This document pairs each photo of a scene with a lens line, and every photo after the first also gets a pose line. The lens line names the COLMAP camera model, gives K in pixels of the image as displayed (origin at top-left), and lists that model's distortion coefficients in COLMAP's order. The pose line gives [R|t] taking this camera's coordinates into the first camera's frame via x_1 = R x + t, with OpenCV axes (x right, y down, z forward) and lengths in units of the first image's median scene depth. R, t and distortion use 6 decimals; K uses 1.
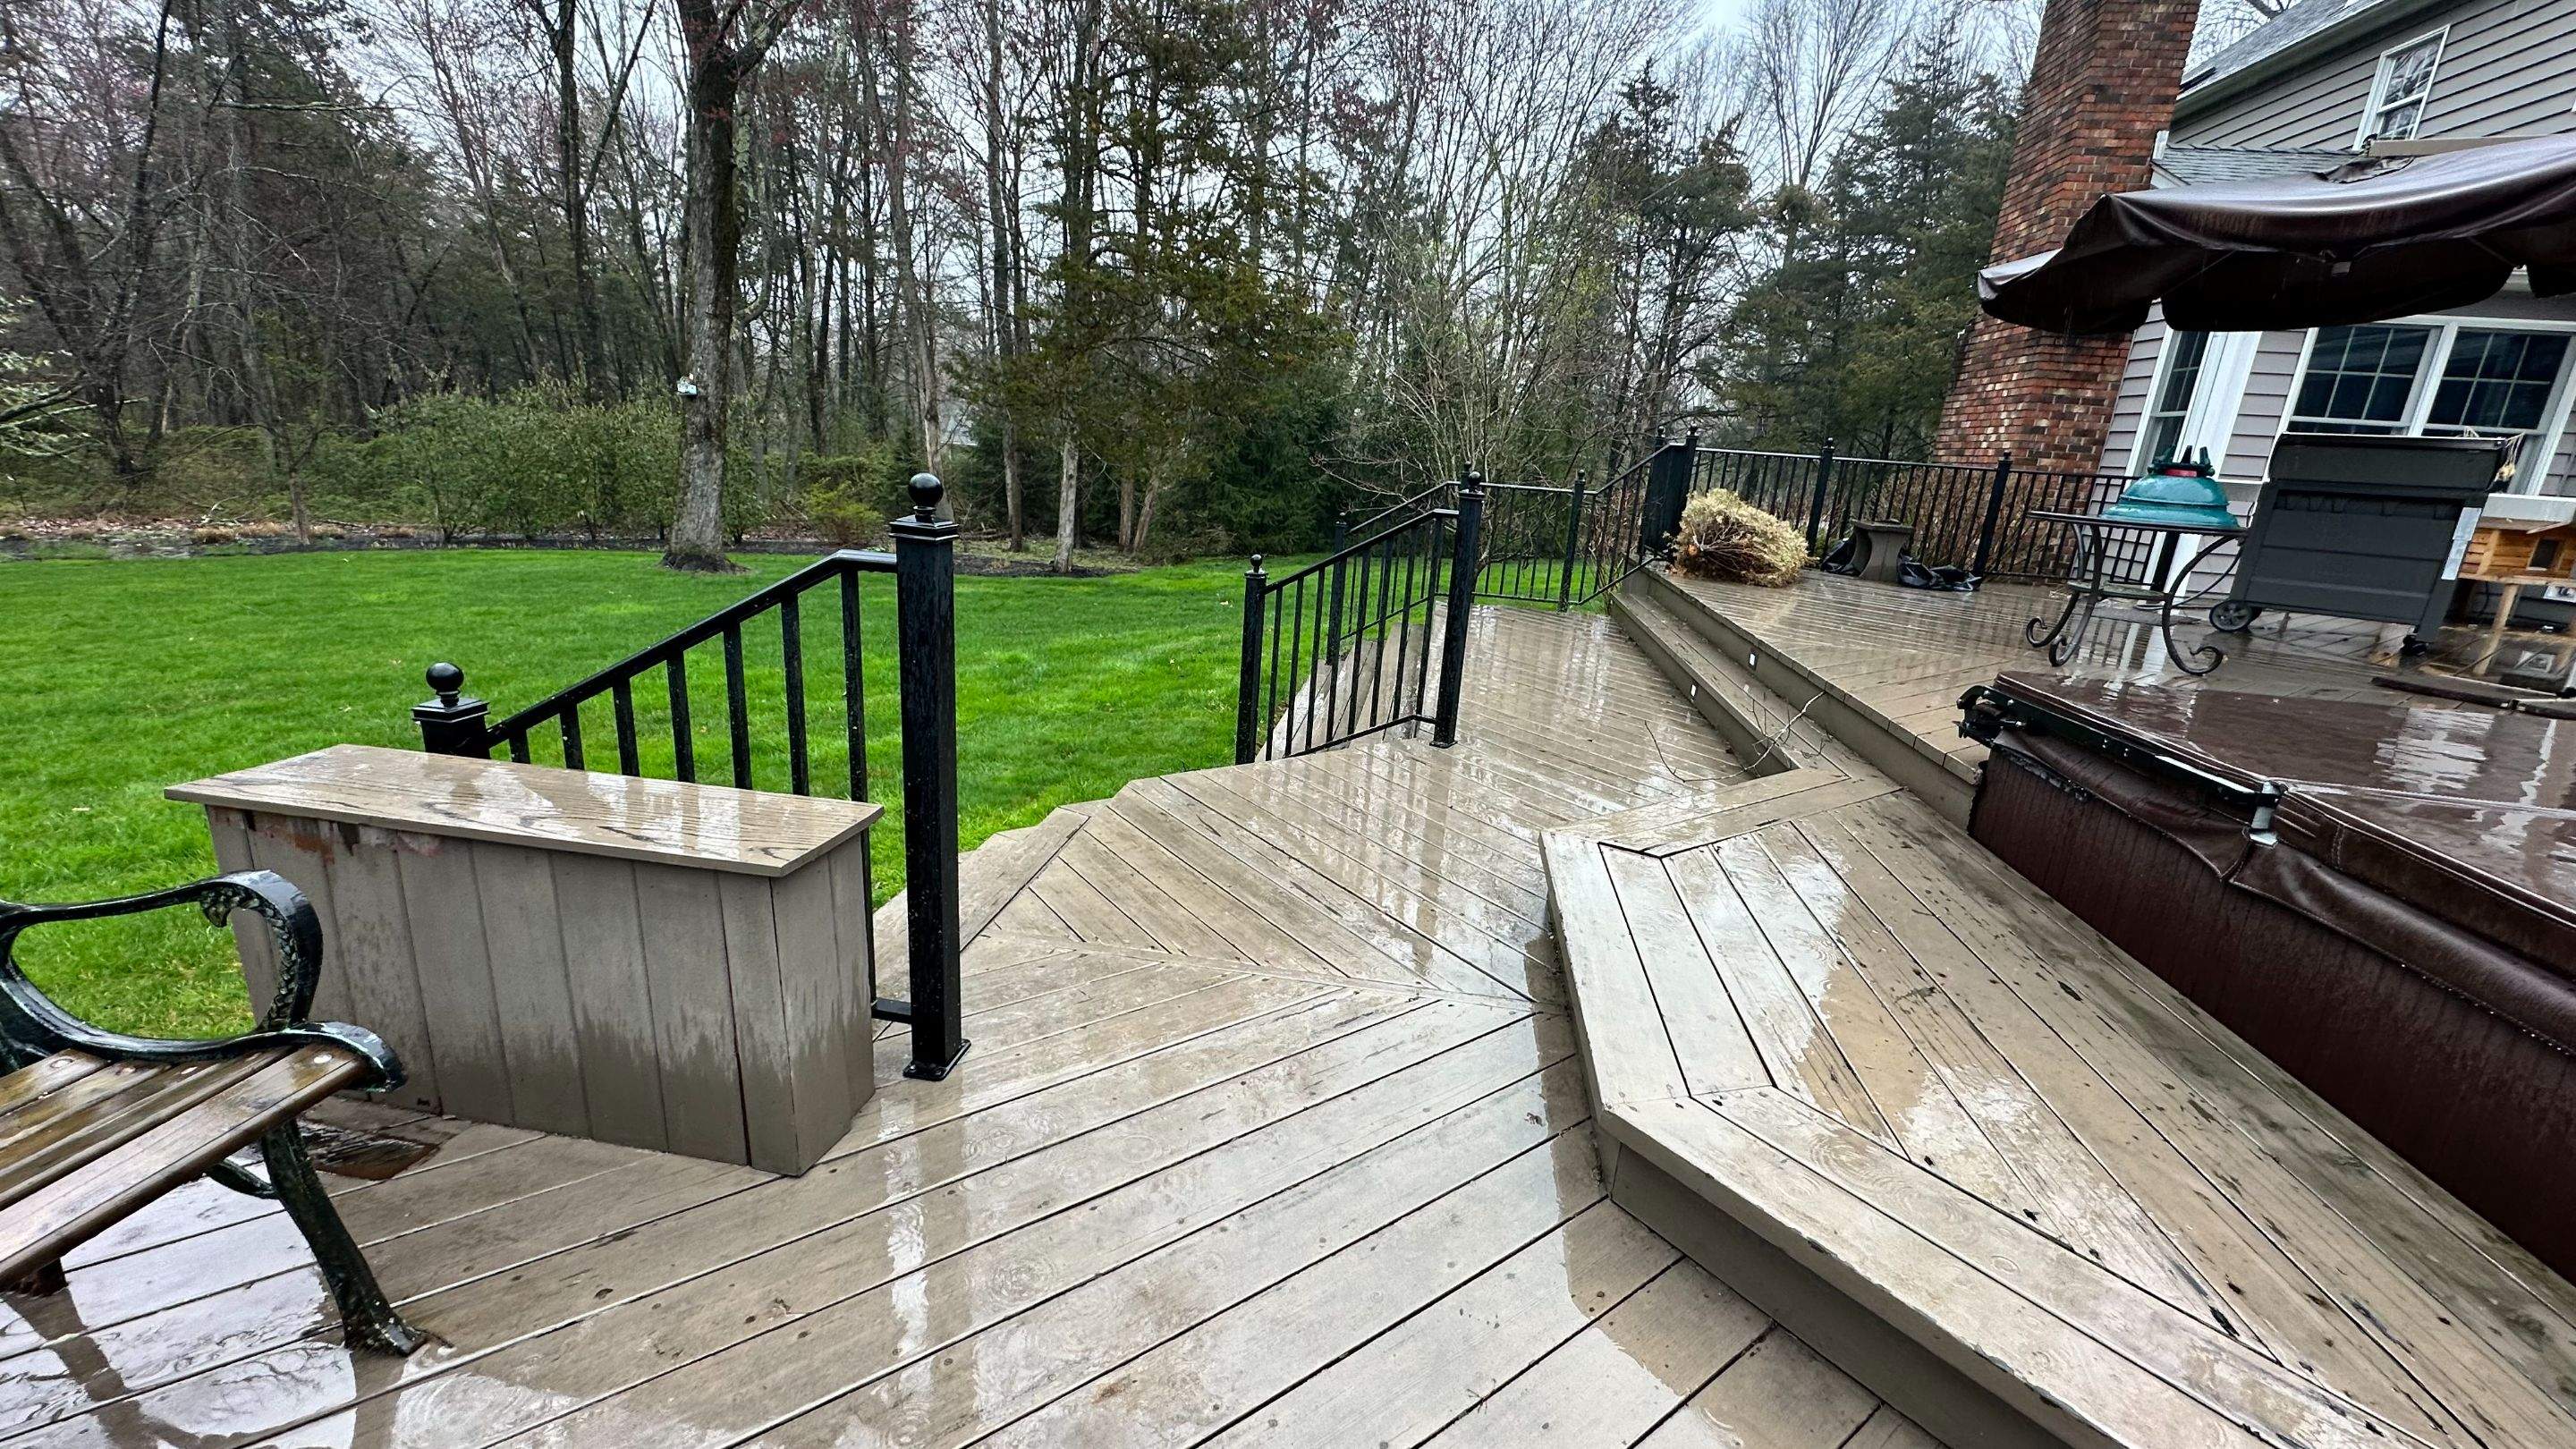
lens RADIAL K [[1026.9, 0, 1288.0], [0, 1026.9, 724.5], [0, 0, 1]] dist [-0.001061, 0.000310]
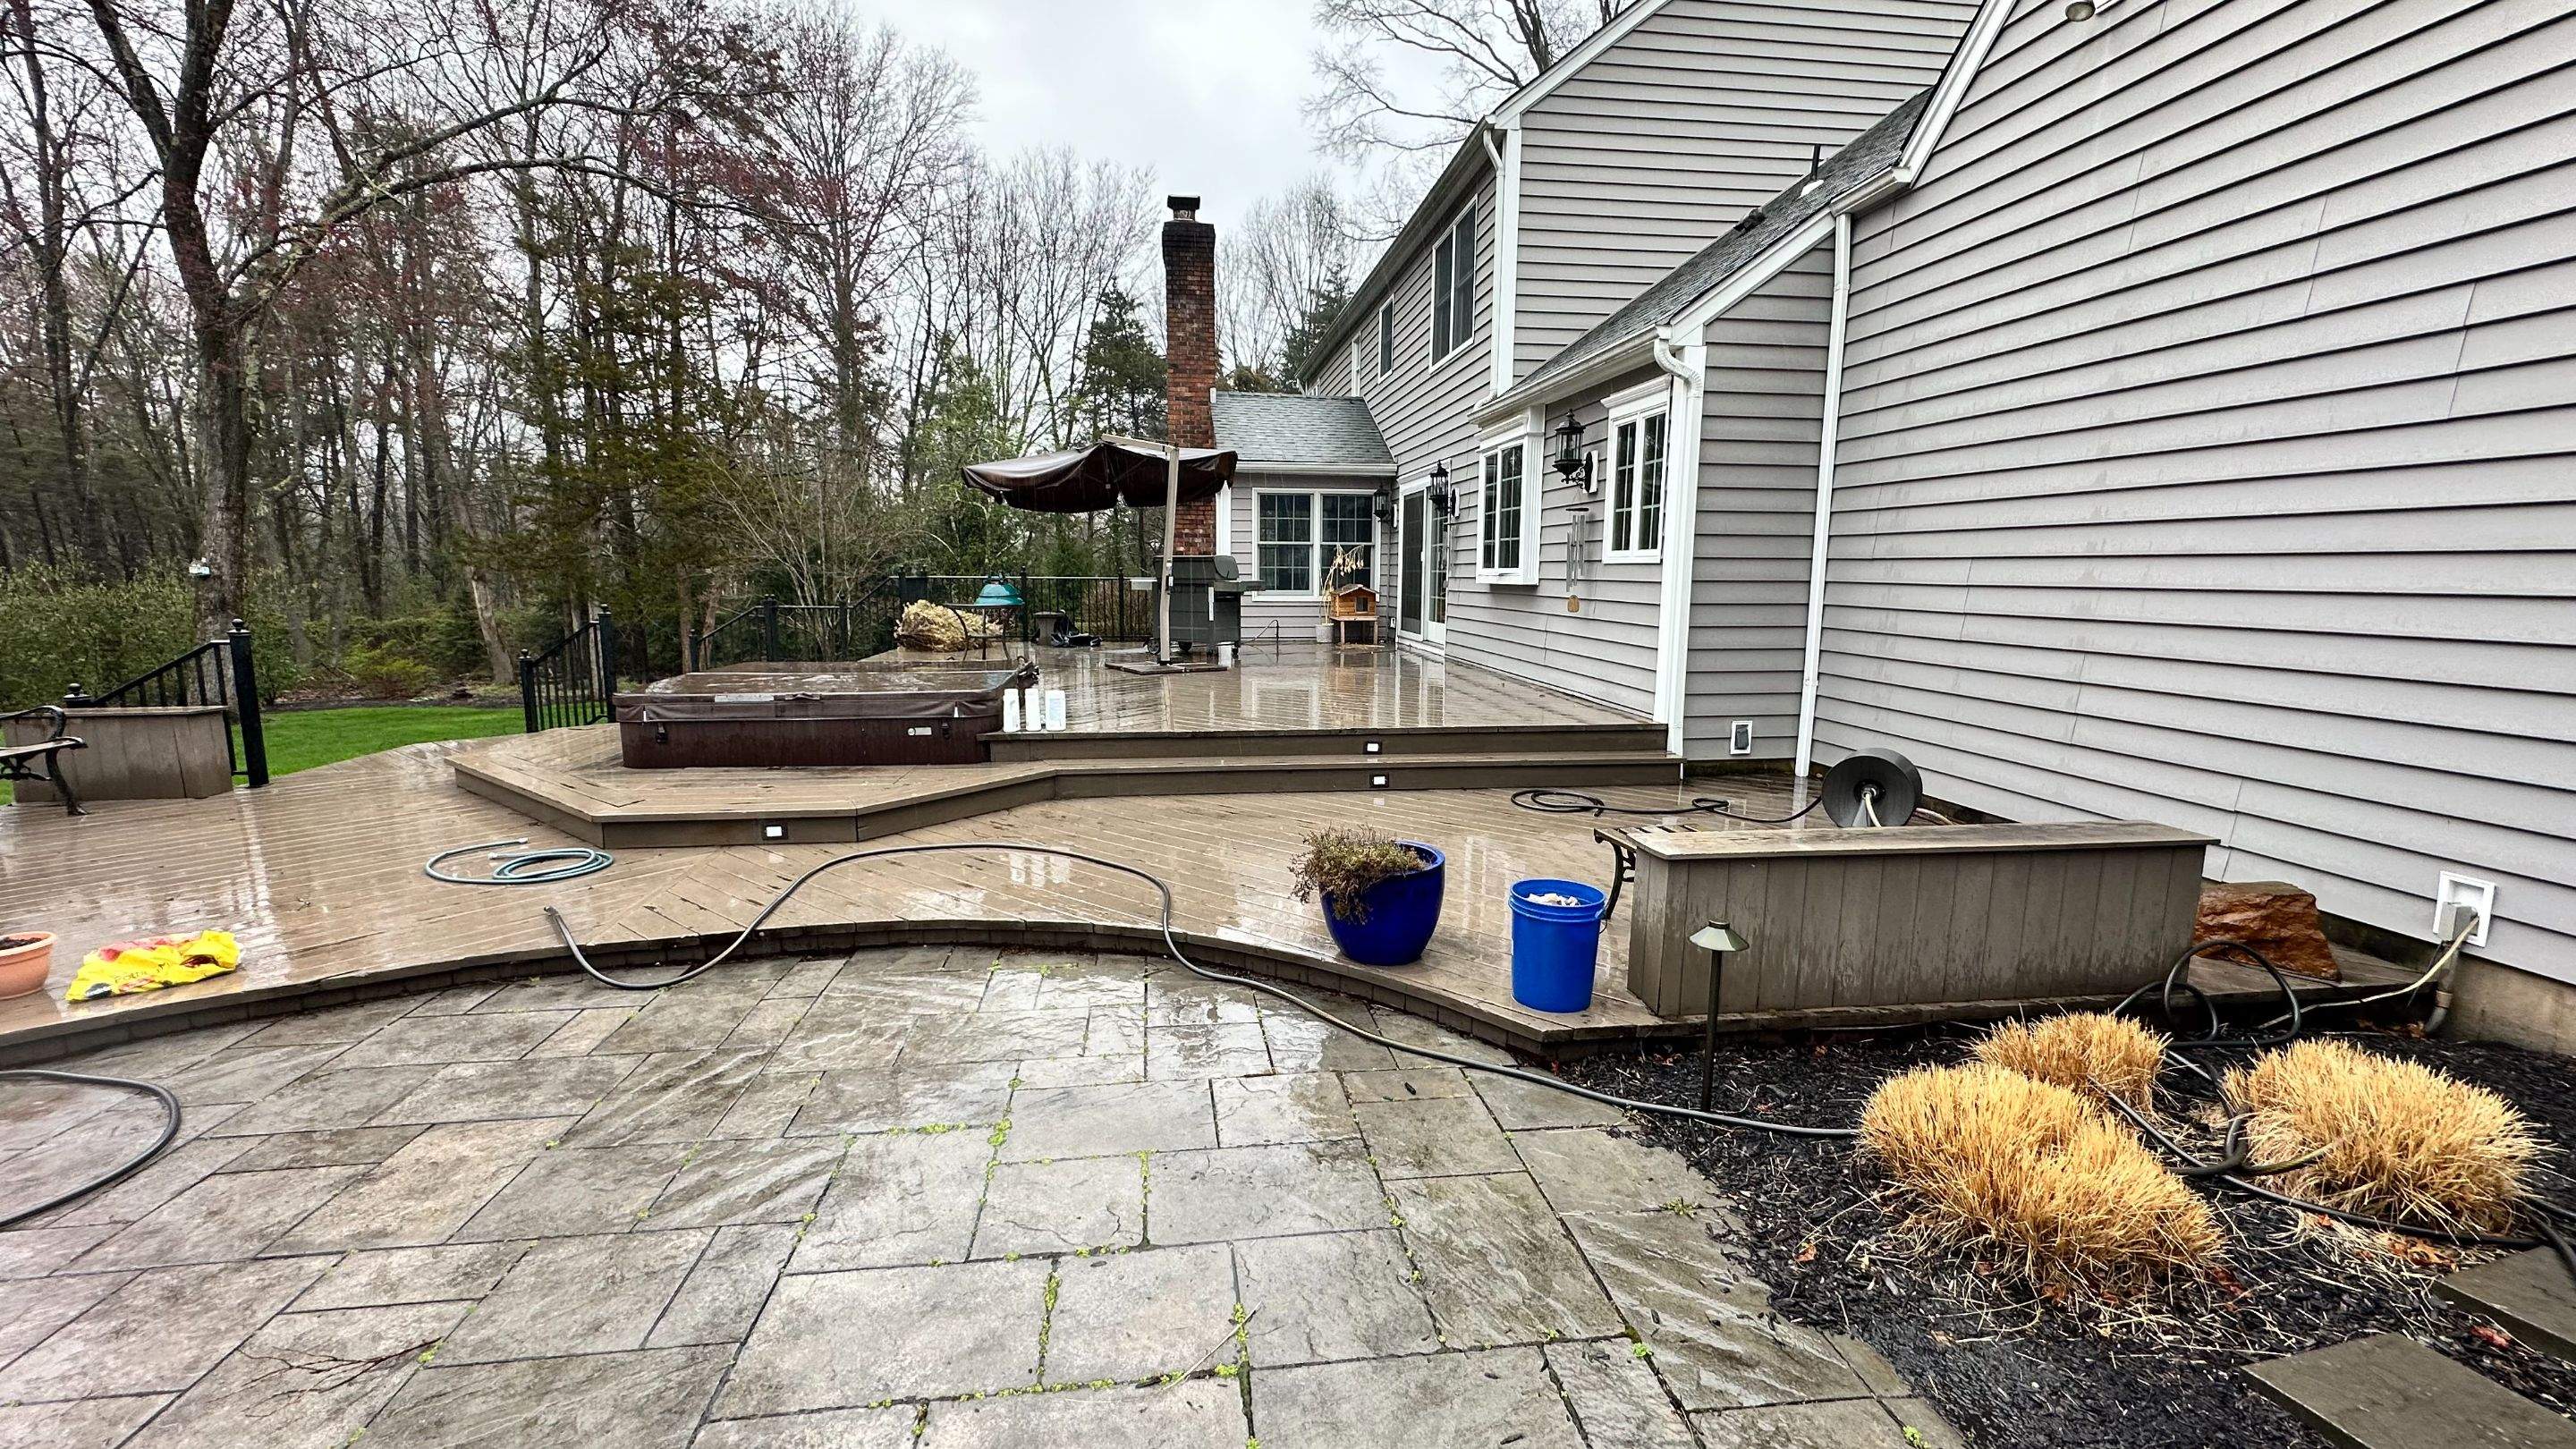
lens RADIAL K [[1026.9, 0, 1288.0], [0, 1026.9, 724.5], [0, 0, 1]] dist [-0.001061, 0.000310]
pose [[0.957185, -0.098544, 0.272188, 0.261520], [0.128592, 0.987154, -0.094819, 0.114279], [-0.259347, 0.125760, 0.957561, -0.411139]]
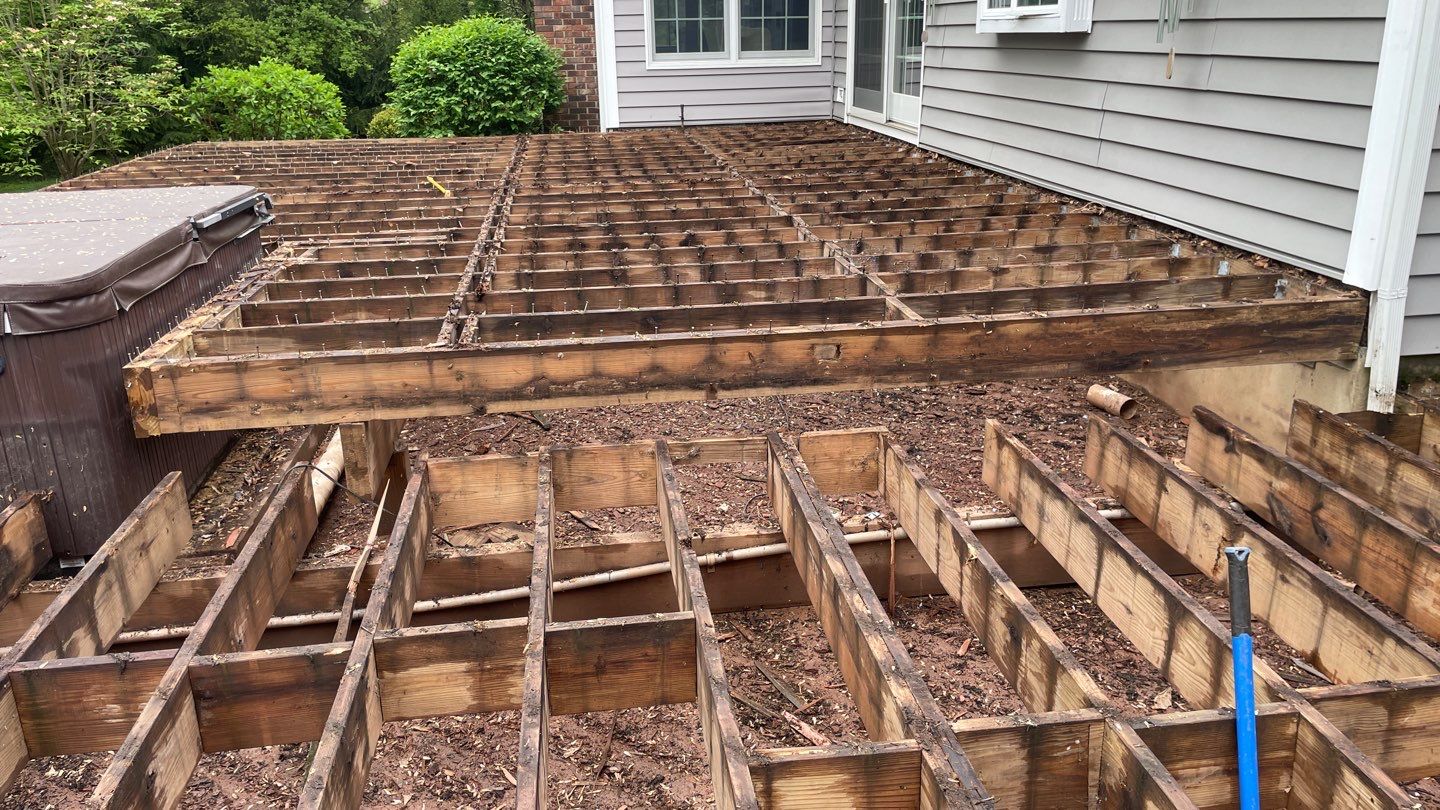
lens RADIAL K [[1088.6, 0, 718.9], [0, 1088.6, 388.8], [0, 0, 1]] dist [0.091118, -0.124124]
pose [[0.952997, -0.170470, 0.250472, 0.330883], [0.156891, 0.984887, 0.073369, 0.068130], [-0.259194, -0.030623, 0.965340, -0.221001]]
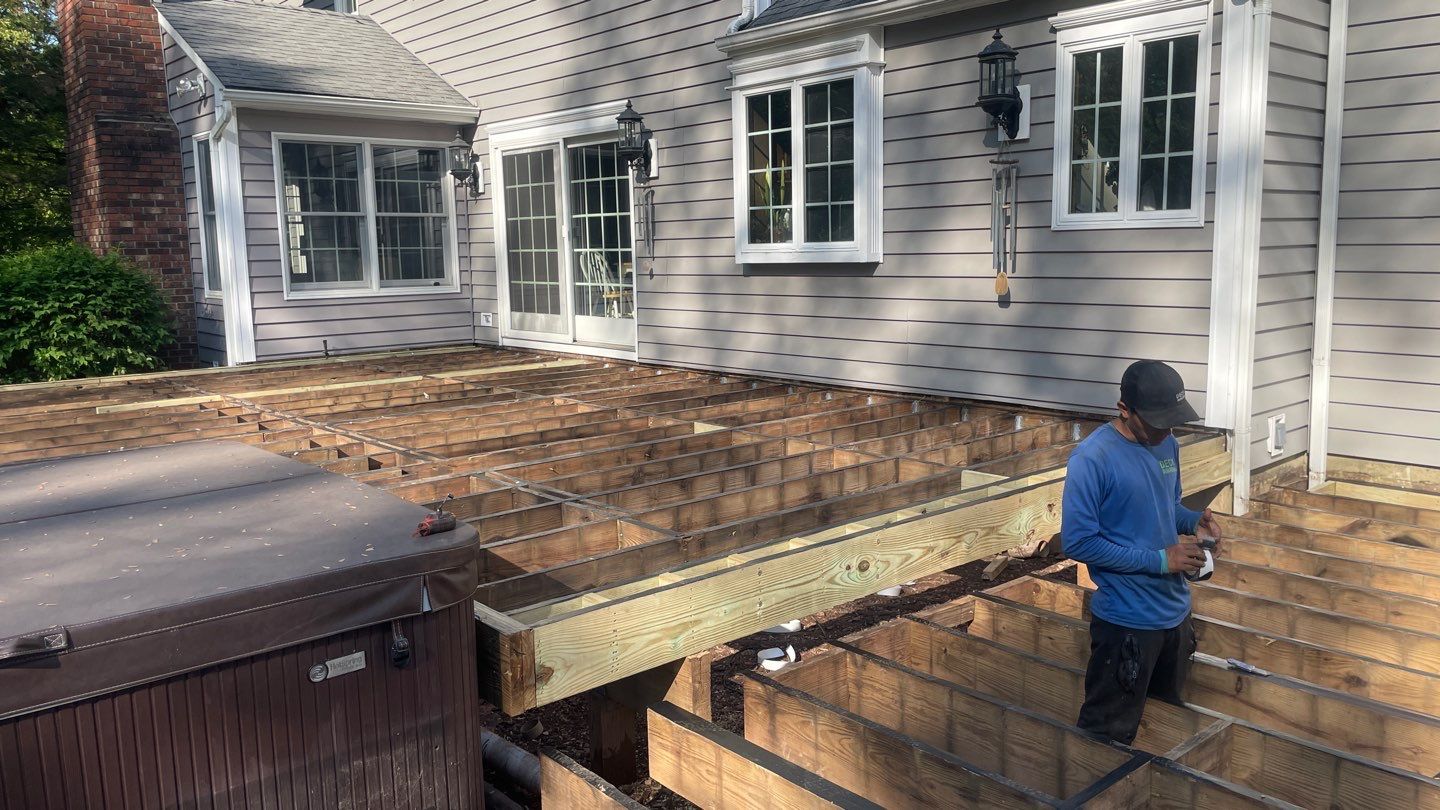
lens RADIAL K [[1088.6, 0, 718.9], [0, 1088.6, 388.8], [0, 0, 1]] dist [0.091118, -0.124124]
pose [[0.635814, -0.173407, 0.752111, 0.138199], [0.262742, 0.964866, 0.000345, 0.026604], [-0.725746, 0.197392, 0.659037, -0.129418]]
